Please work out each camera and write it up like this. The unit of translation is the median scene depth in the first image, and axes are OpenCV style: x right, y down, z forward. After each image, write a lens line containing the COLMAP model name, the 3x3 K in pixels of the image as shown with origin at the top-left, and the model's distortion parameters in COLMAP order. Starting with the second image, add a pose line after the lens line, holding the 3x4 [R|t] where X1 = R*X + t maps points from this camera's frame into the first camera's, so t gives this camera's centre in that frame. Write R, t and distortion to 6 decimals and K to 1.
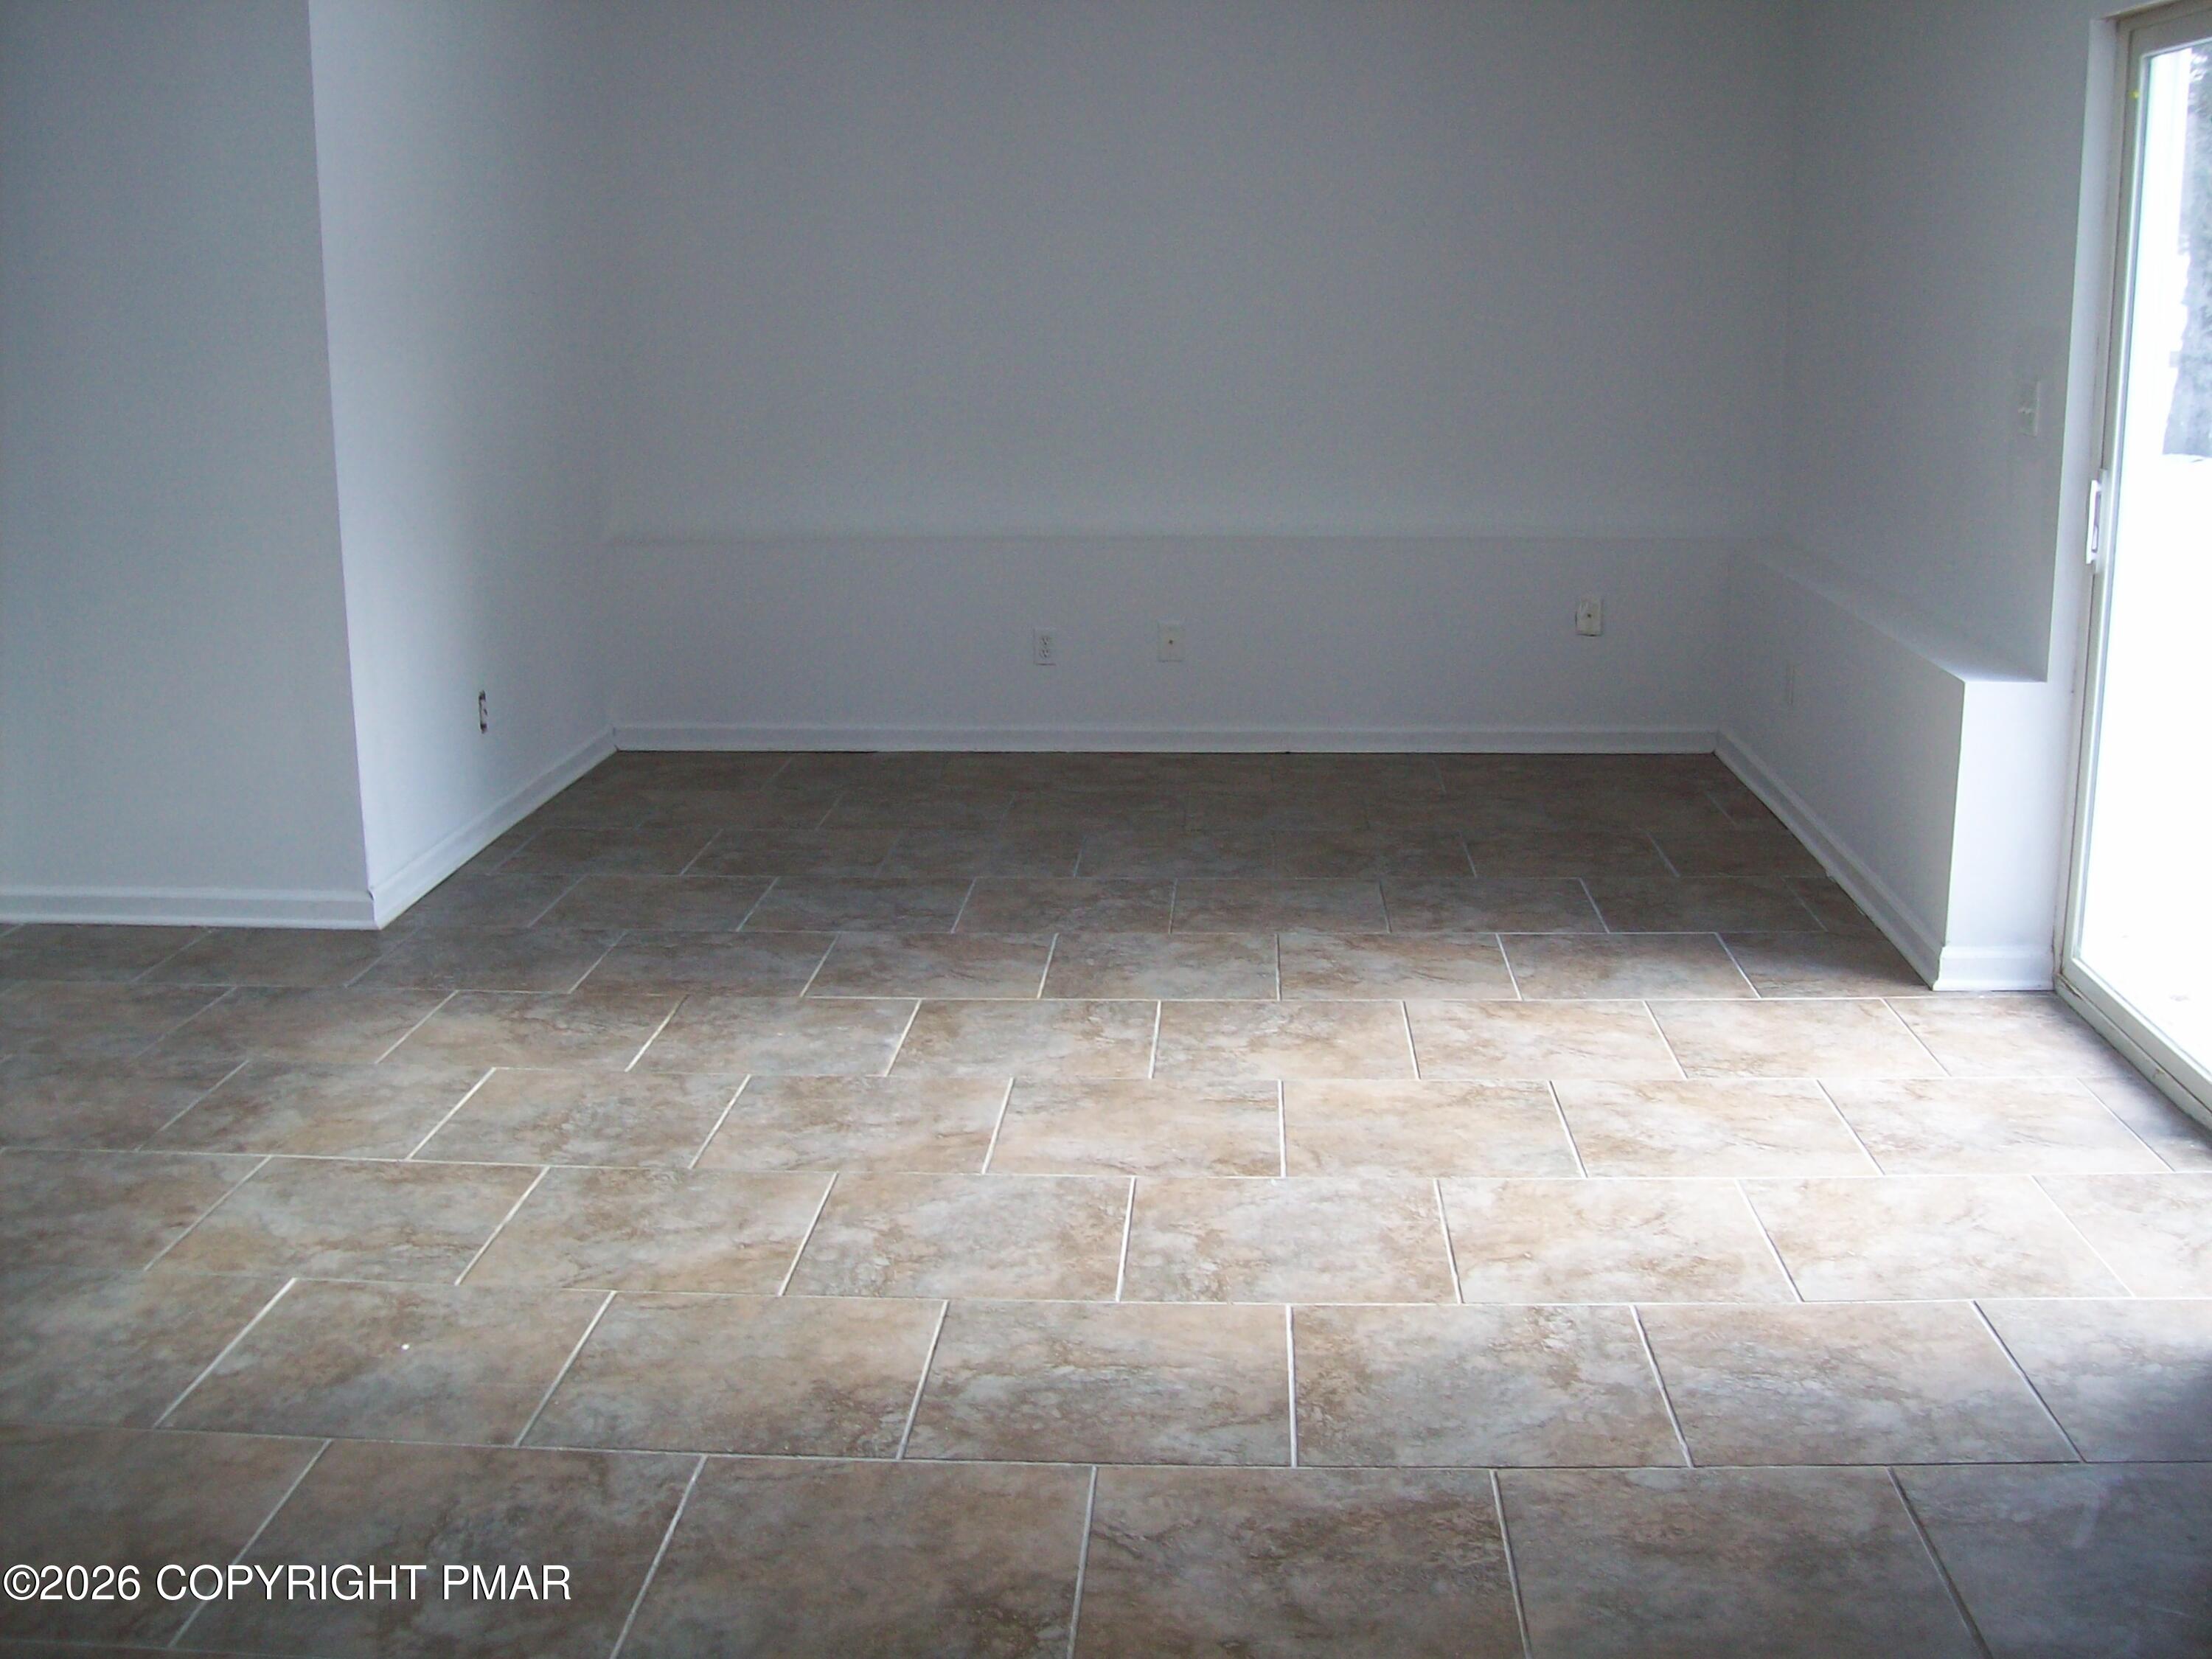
lens RADIAL K [[2354.5, 0, 1102.4], [0, 2354.5, 833.3], [0, 0, 1]] dist [-0.140840, 0.000000]
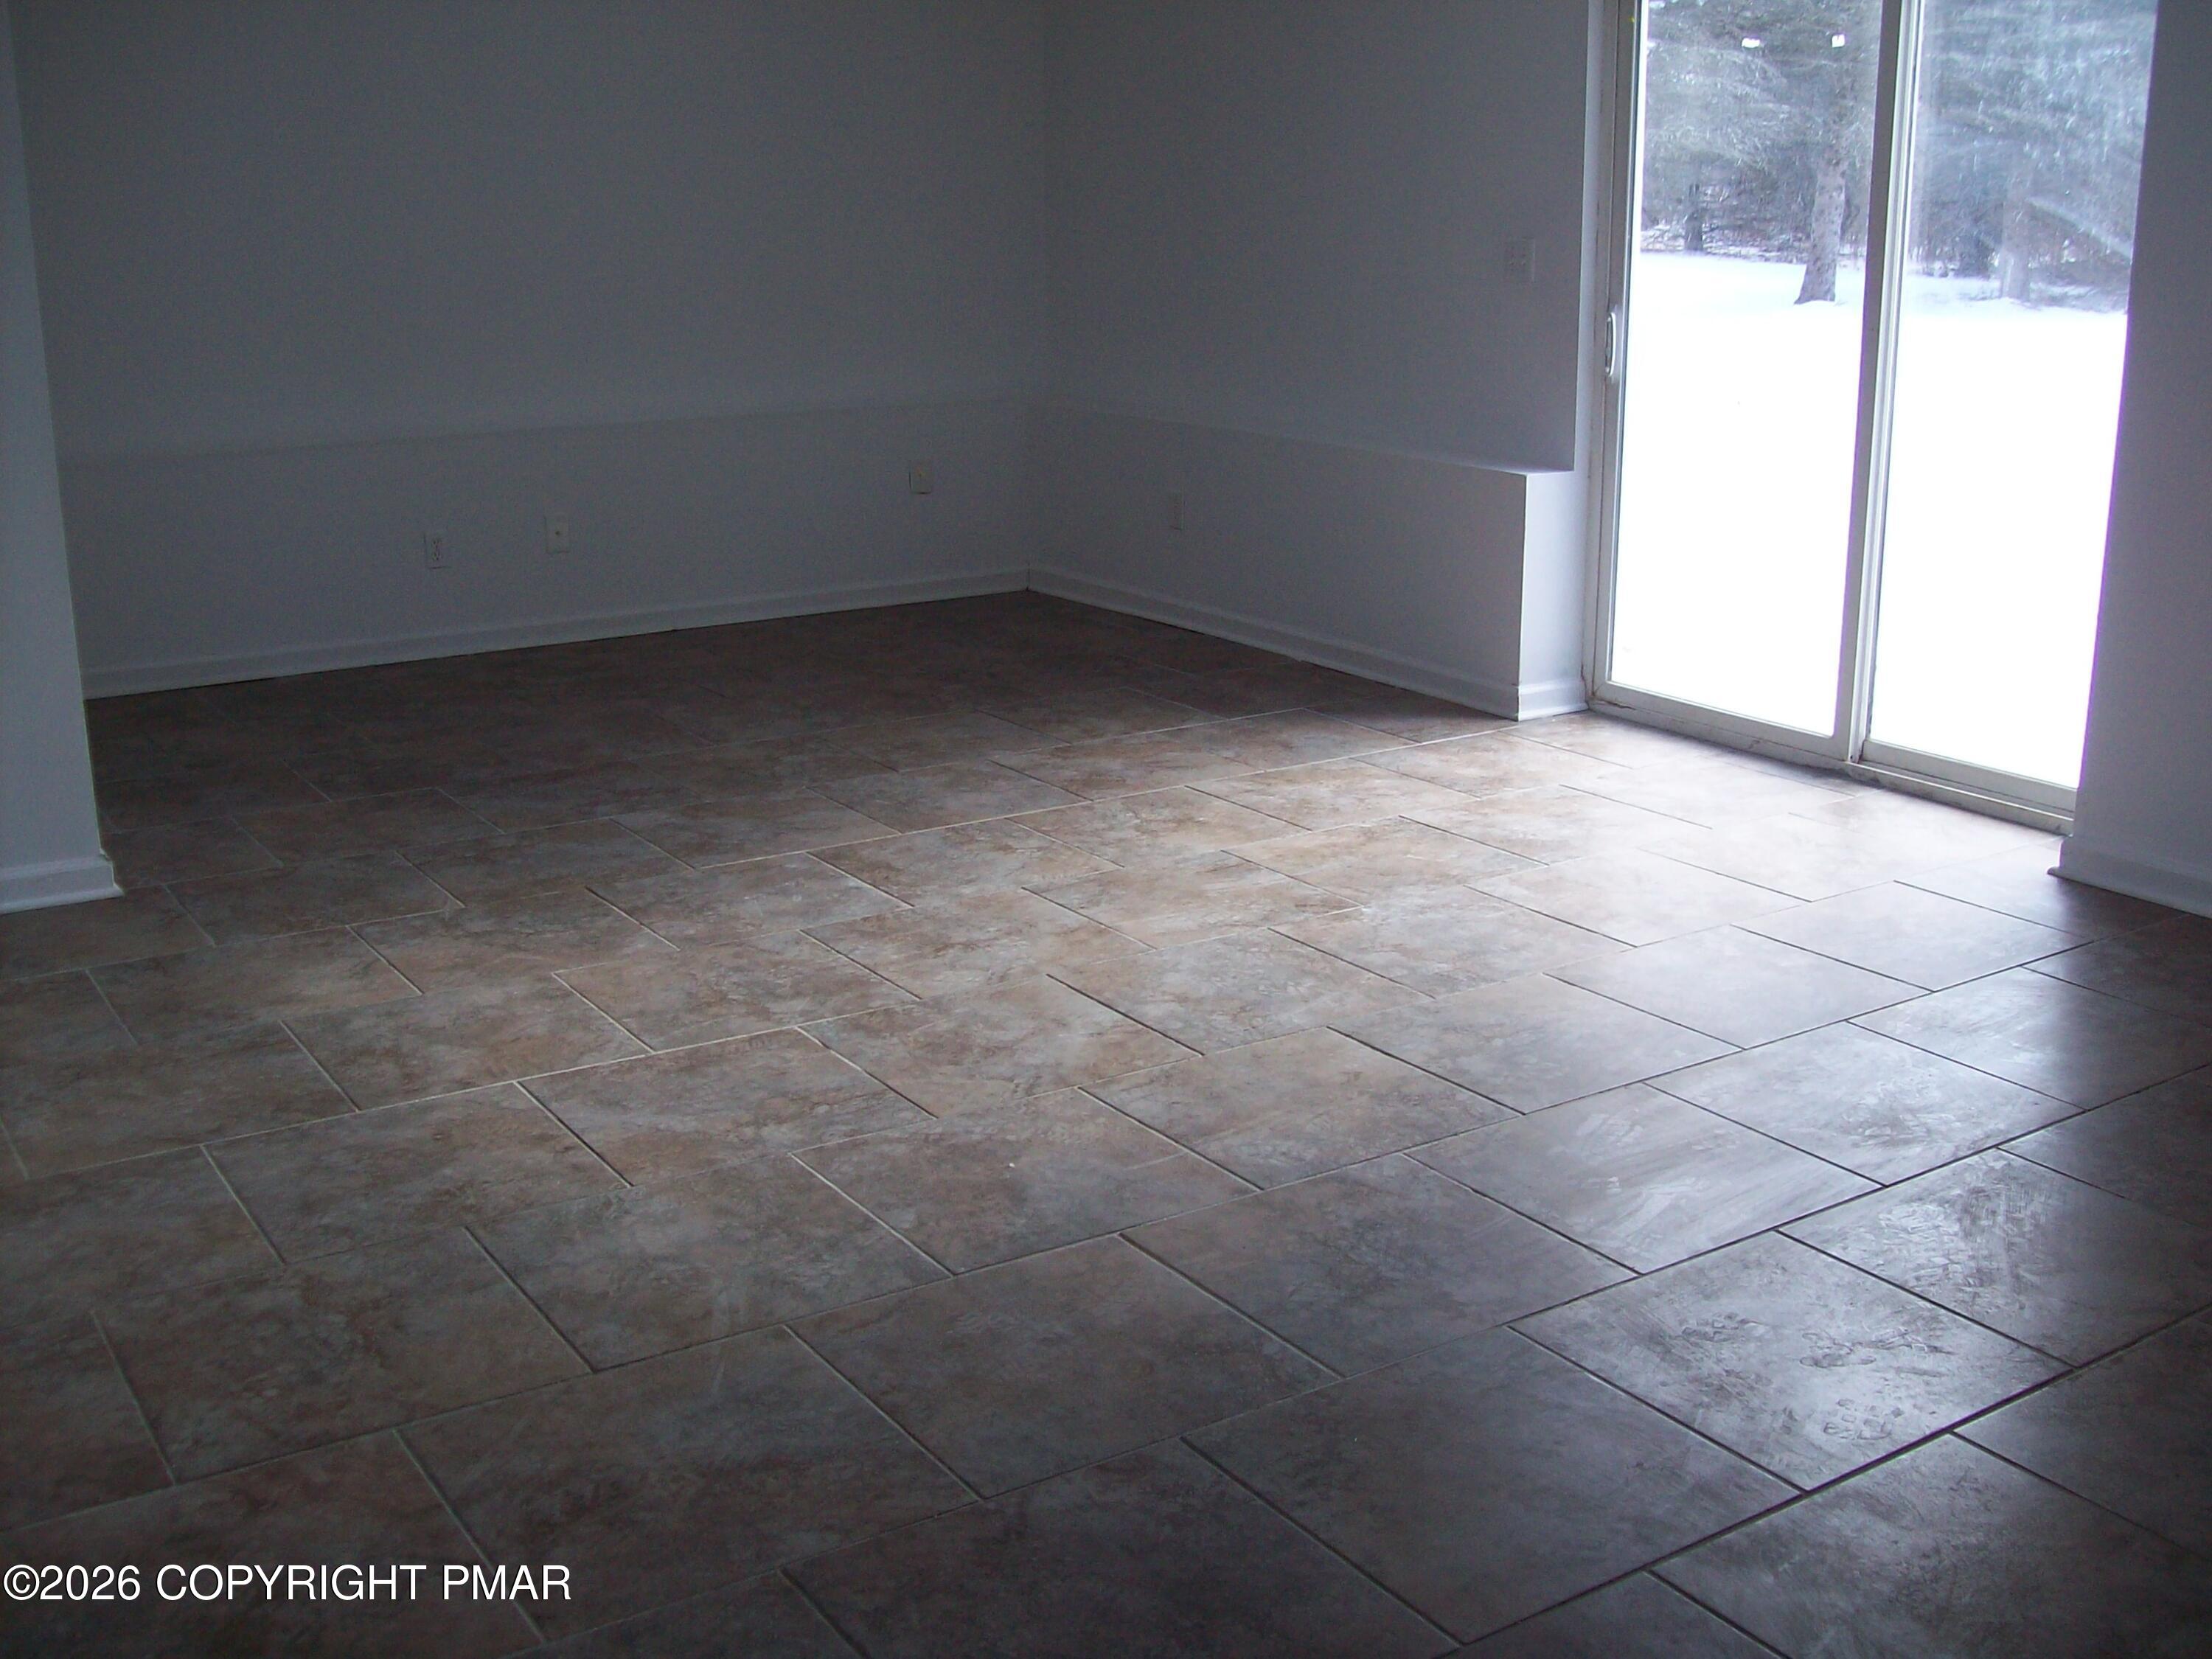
lens RADIAL K [[2354.5, 0, 1101.0], [0, 2354.5, 829.9], [0, 0, 1]] dist [-0.140840, 0.000000]
pose [[0.801884, -0.150118, 0.578313, -0.628740], [0.131434, 0.988532, 0.074357, 0.001152], [-0.582844, 0.016384, 0.812419, 0.088720]]
